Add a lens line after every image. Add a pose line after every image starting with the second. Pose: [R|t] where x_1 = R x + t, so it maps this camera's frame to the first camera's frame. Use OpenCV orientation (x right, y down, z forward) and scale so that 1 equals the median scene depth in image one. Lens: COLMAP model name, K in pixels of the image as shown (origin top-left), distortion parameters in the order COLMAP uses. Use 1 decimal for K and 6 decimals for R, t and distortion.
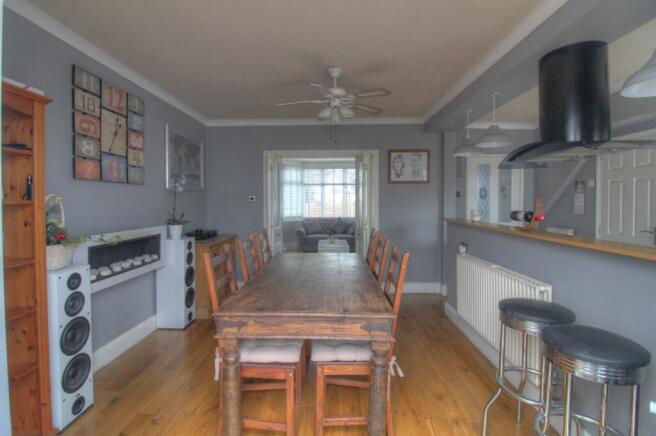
lens RADIAL K [[306.9, 0, 324.5], [0, 306.9, 206.0], [0, 0, 1]] dist [-0.018676, -0.004409]
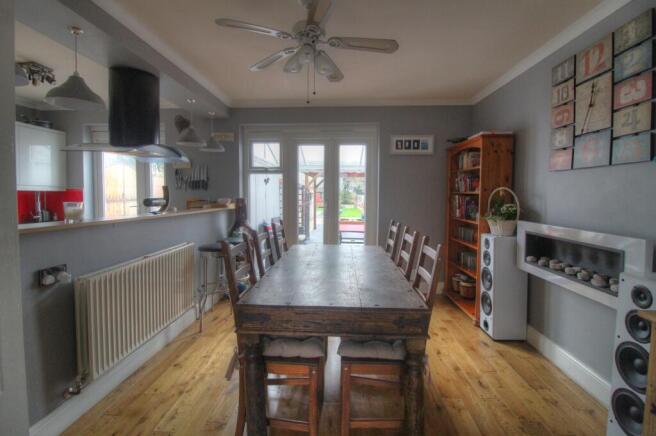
lens RADIAL K [[306.9, 0, 315.5], [0, 306.9, 202.5], [0, 0, 1]] dist [-0.018676, -0.004409]
pose [[-0.998496, -0.027372, 0.047500, -0.031244], [-0.025269, 0.998698, 0.044315, -0.007436], [-0.048652, 0.043048, -0.997888, 2.005998]]
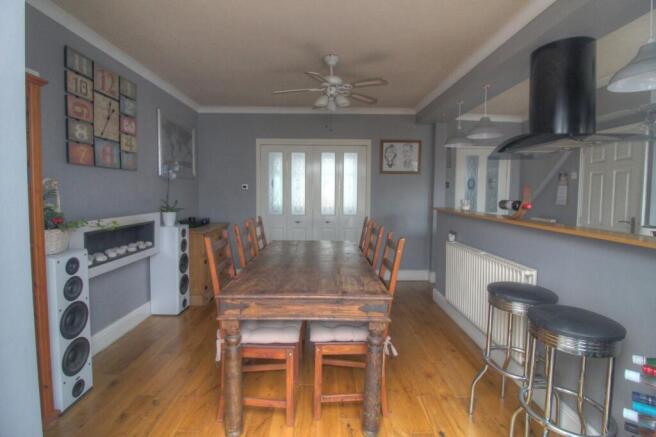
lens RADIAL K [[306.9, 0, 325.3], [0, 306.9, 207.1], [0, 0, 1]] dist [-0.018676, -0.004409]
pose [[0.999100, 0.007472, 0.041746, -0.028837], [-0.008889, 0.999387, 0.033861, 0.010788], [-0.041467, -0.034202, 0.998554, -0.019965]]
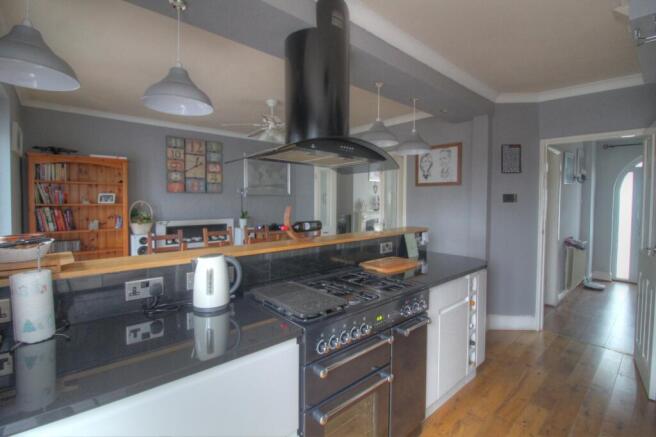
lens RADIAL K [[306.9, 0, 328.1], [0, 306.9, 205.8], [0, 0, 1]] dist [-0.018676, -0.004409]
pose [[0.679669, 0.019446, -0.733261, 1.321355], [-0.016595, 0.999800, 0.011132, -0.039926], [0.733331, 0.004602, 0.679856, 0.374087]]
